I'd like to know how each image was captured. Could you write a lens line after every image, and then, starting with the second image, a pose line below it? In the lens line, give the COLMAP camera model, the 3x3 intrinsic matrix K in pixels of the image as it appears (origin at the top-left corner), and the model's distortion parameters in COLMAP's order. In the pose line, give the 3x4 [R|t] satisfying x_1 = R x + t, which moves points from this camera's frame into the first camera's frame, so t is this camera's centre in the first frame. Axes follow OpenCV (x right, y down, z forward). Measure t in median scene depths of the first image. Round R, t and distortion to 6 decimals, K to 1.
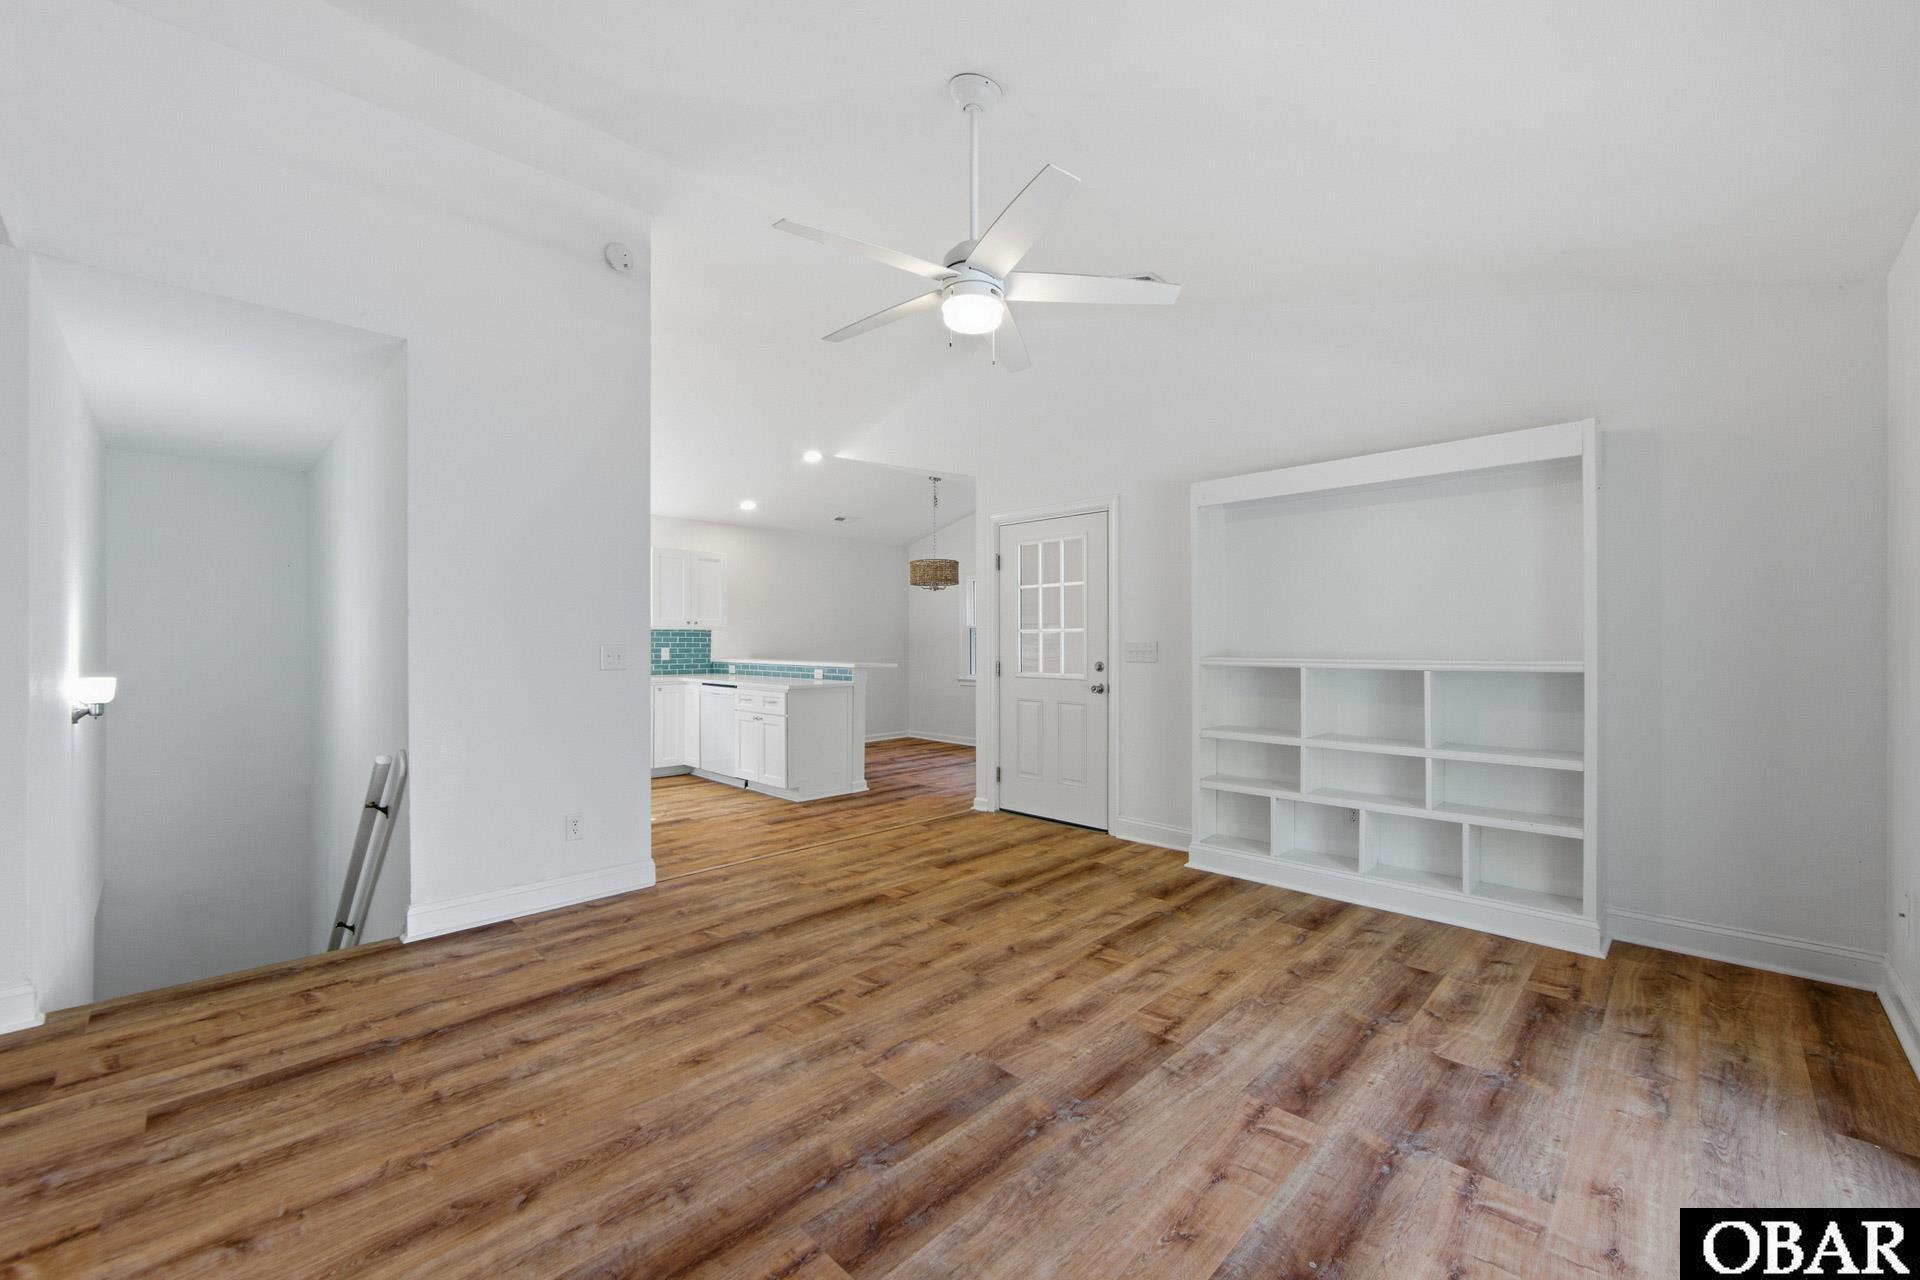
lens RADIAL K [[752.0, 0, 957.4], [0, 752.0, 650.4], [0, 0, 1]] dist [0.000109, -0.001510]
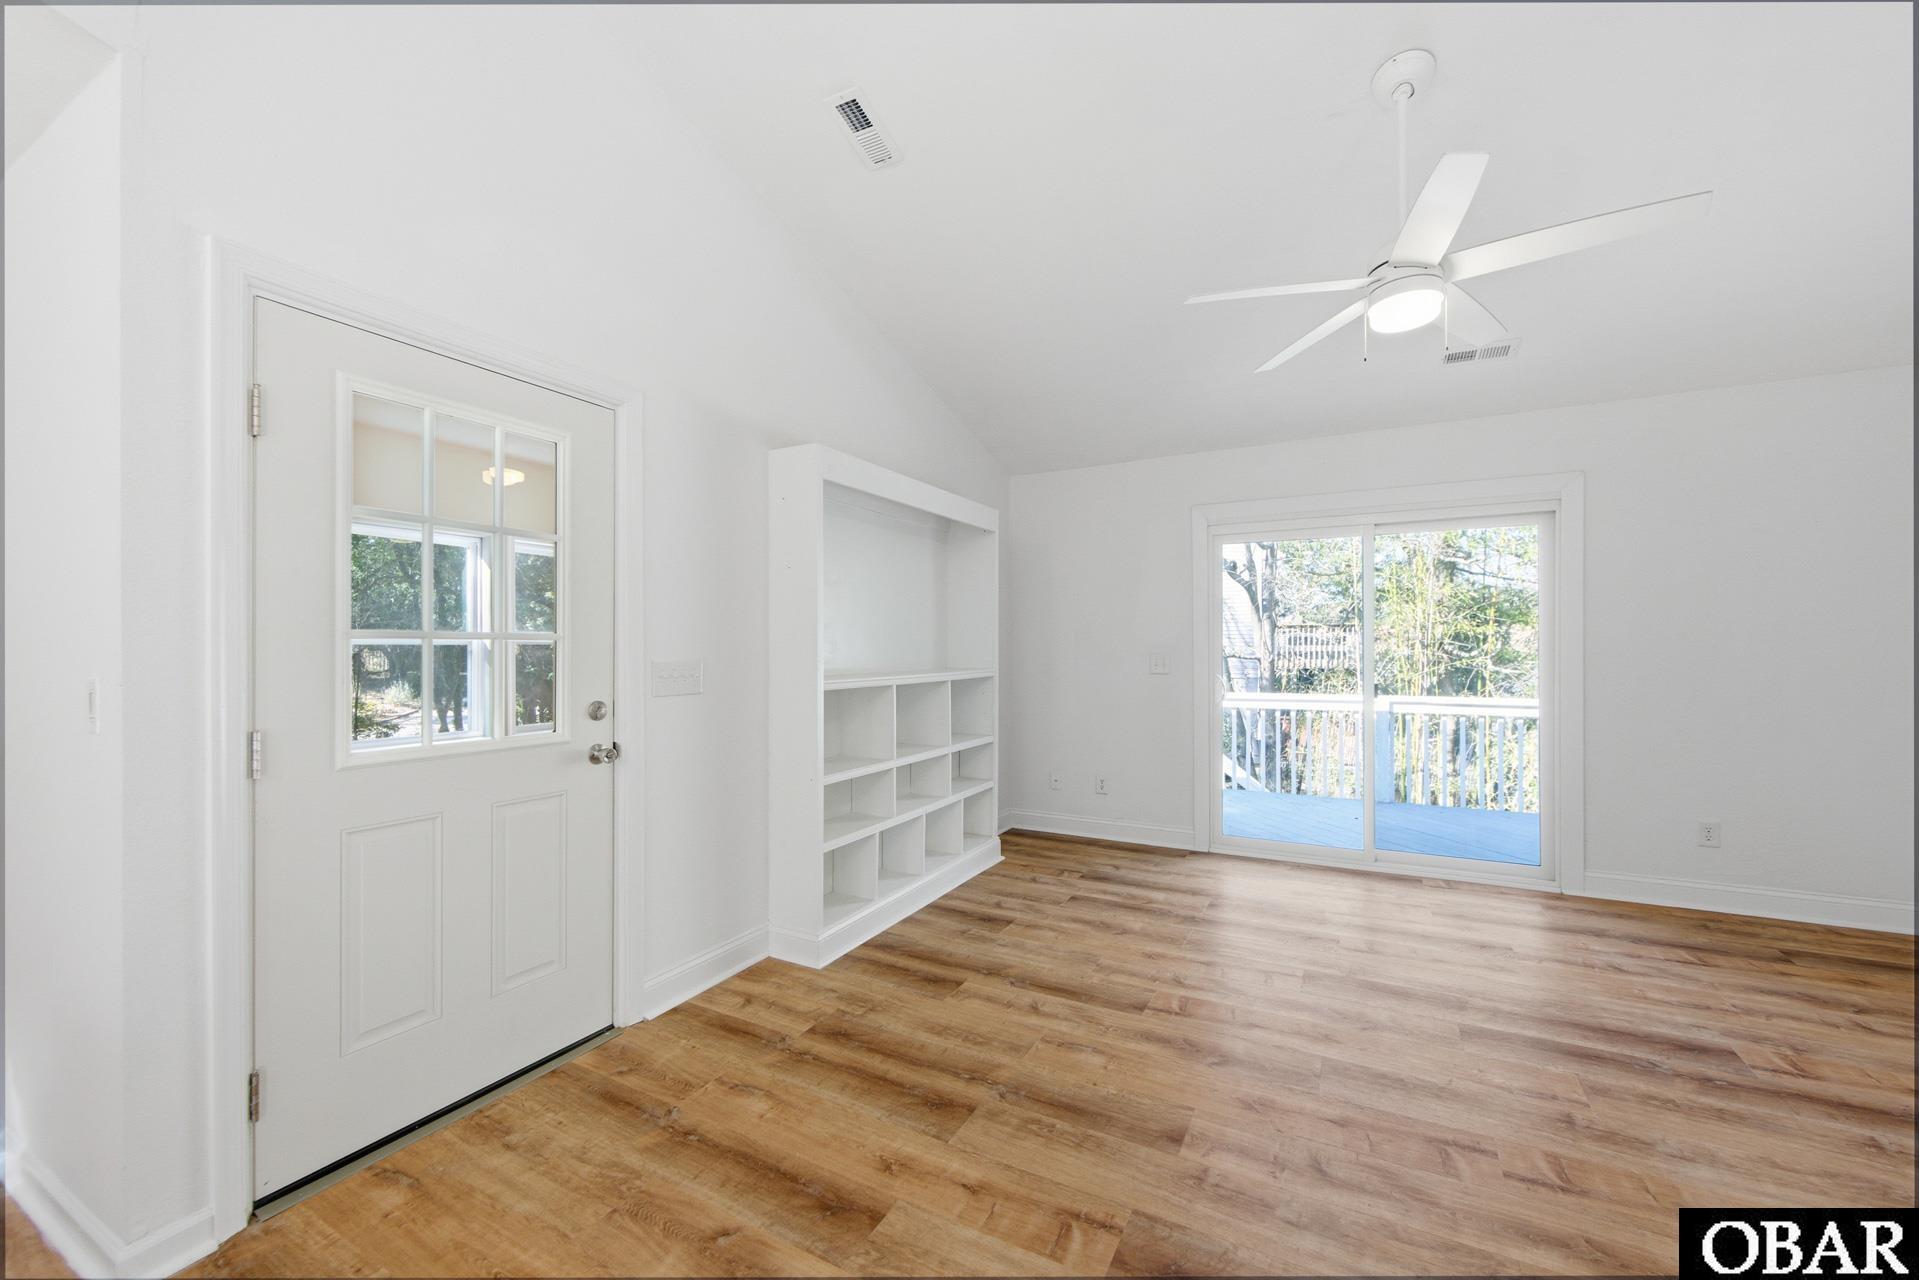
lens RADIAL K [[751.6, 0, 959.9], [0, 751.6, 646.9], [0, 0, 1]] dist [0.000109, -0.001510]
pose [[-0.282840, 0.002542, 0.959164, -0.533657], [0.012199, 0.999925, 0.000948, -0.027555], [-0.959090, 0.011969, -0.282849, 1.329046]]
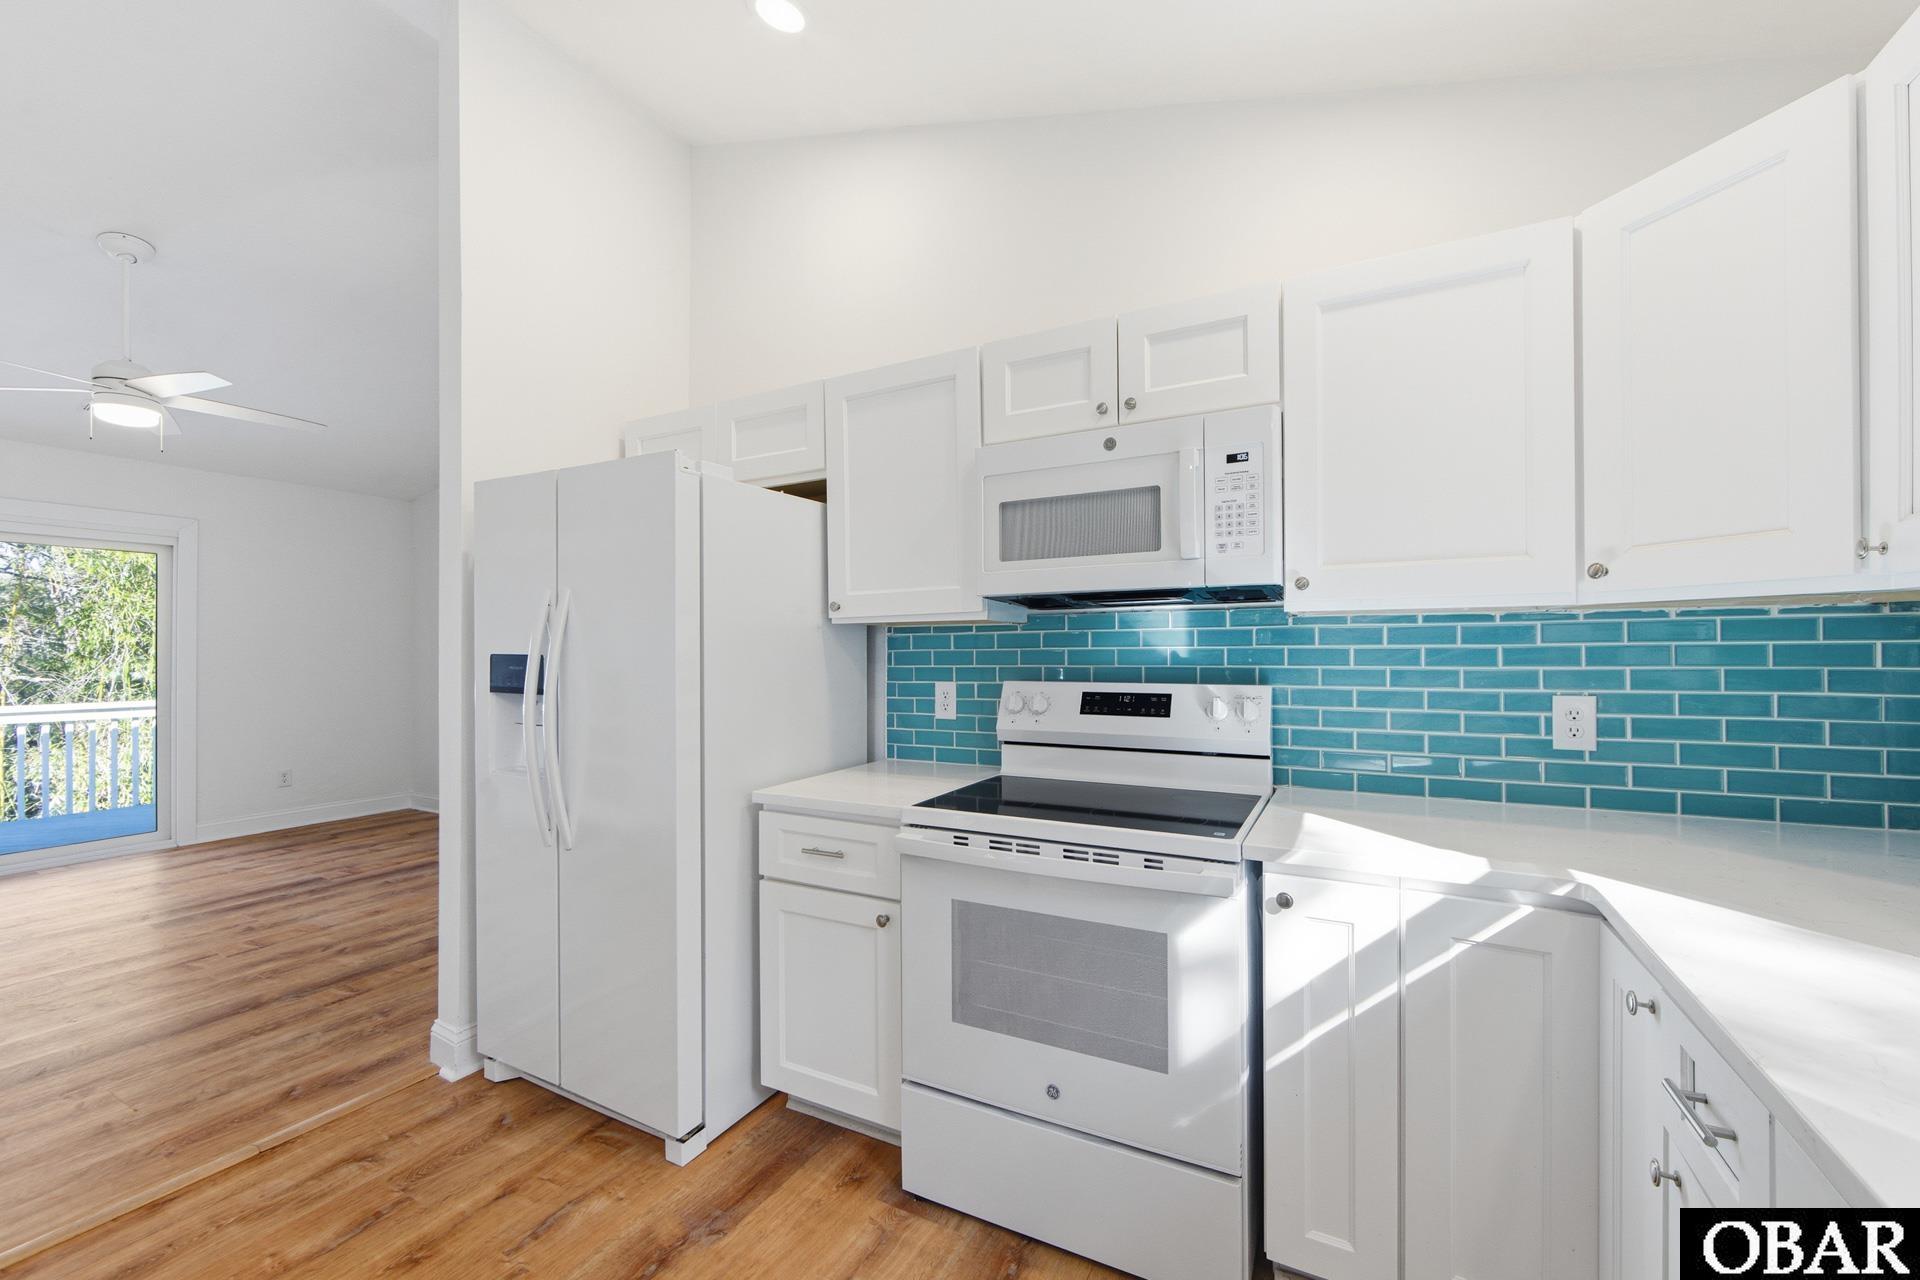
lens RADIAL K [[752.0, 0, 971.8], [0, 752.0, 646.4], [0, 0, 1]] dist [0.000109, -0.001510]
pose [[-0.955479, -0.000403, -0.295059, -0.743381], [-0.001803, 0.999988, 0.004475, -0.038512], [0.295054, 0.004808, -0.955469, 1.984780]]
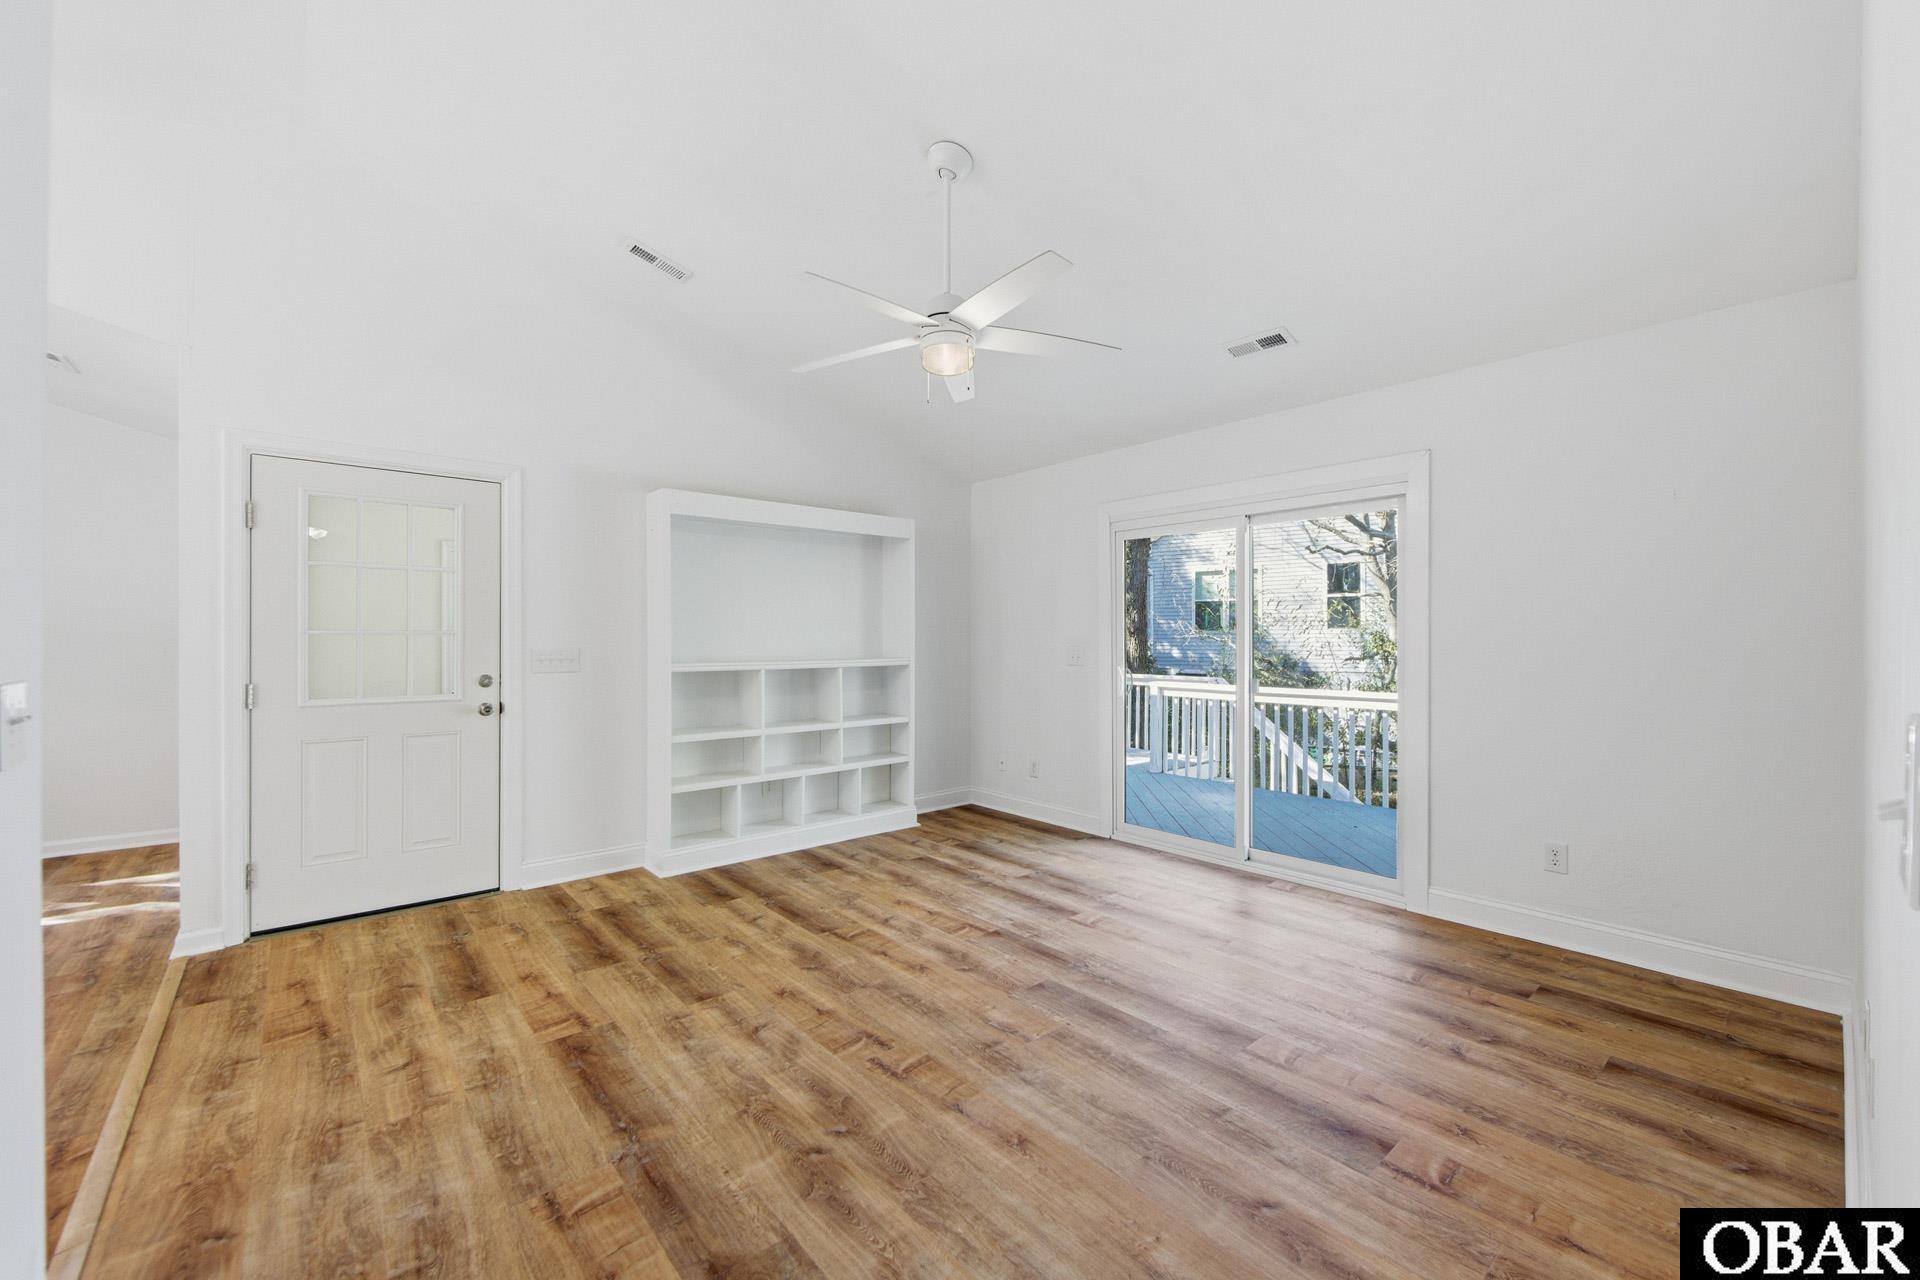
lens RADIAL K [[769.7, 0, 962.2], [0, 769.7, 635.3], [0, 0, 1]] dist [0.001109, -0.002240]
pose [[0.079167, 0.004521, 0.996851, -0.823123], [0.008935, 0.999946, -0.005245, -0.024084], [-0.996821, 0.009322, 0.079122, 0.655896]]
